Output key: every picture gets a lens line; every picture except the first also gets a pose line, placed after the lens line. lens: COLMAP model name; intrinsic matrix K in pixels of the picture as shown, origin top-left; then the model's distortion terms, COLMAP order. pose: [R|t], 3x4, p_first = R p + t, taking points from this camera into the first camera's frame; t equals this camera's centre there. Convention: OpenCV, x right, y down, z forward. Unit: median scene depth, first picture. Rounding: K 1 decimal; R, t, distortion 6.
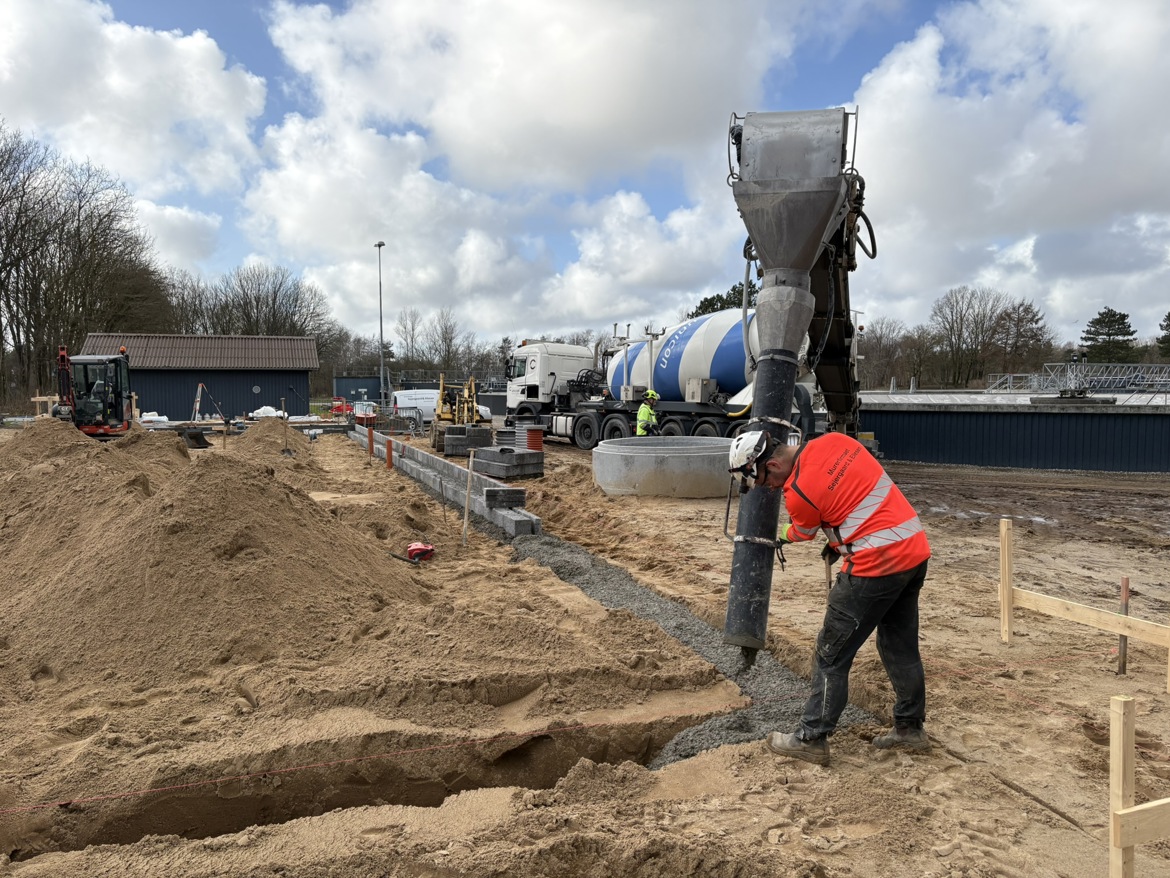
lens RADIAL K [[888.2, 0, 585.0], [0, 888.2, 439.0], [0, 0, 1]] dist [0.048192, -0.035735]
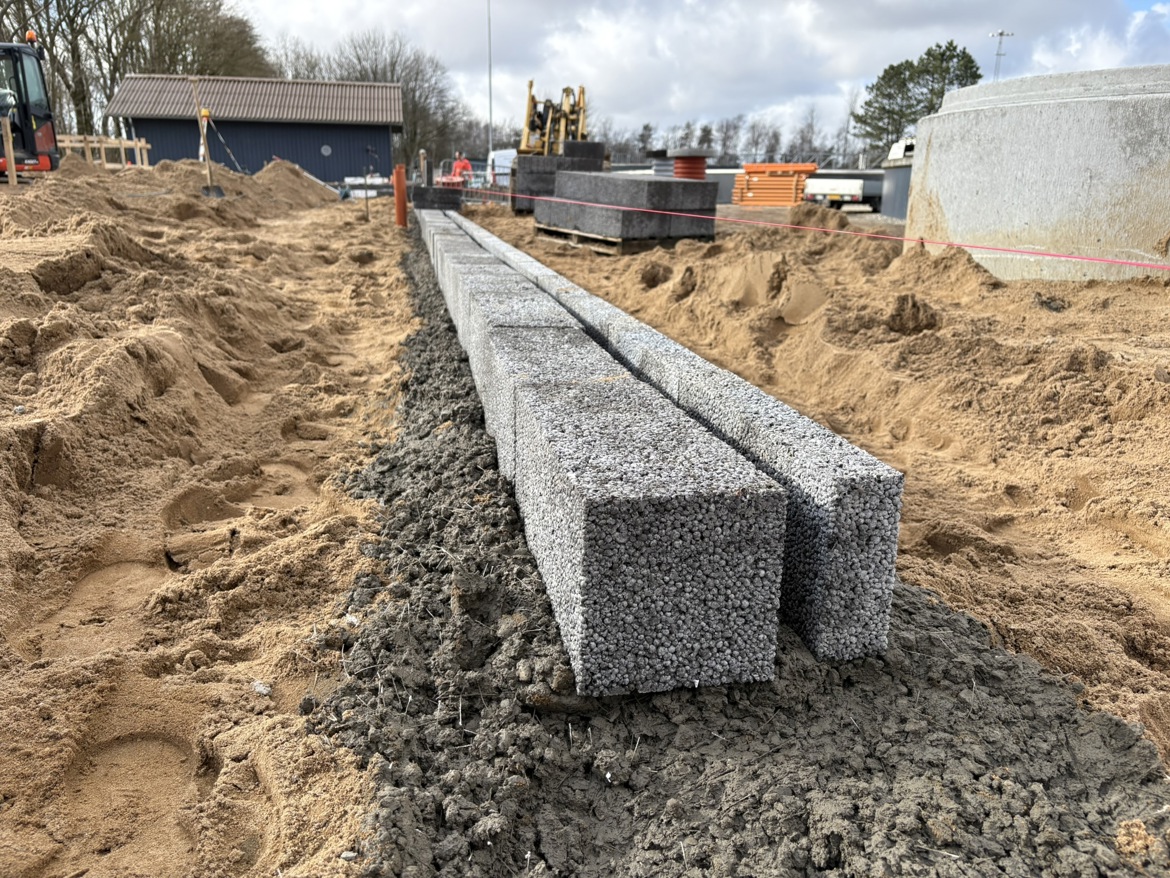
lens RADIAL K [[888.2, 0, 585.0], [0, 888.2, 439.0], [0, 0, 1]] dist [0.048192, -0.035735]
pose [[0.988155, 0.056230, -0.142785, -0.014539], [-0.024308, 0.976057, 0.216154, 0.014915], [0.151520, -0.210123, 0.965862, 0.200471]]
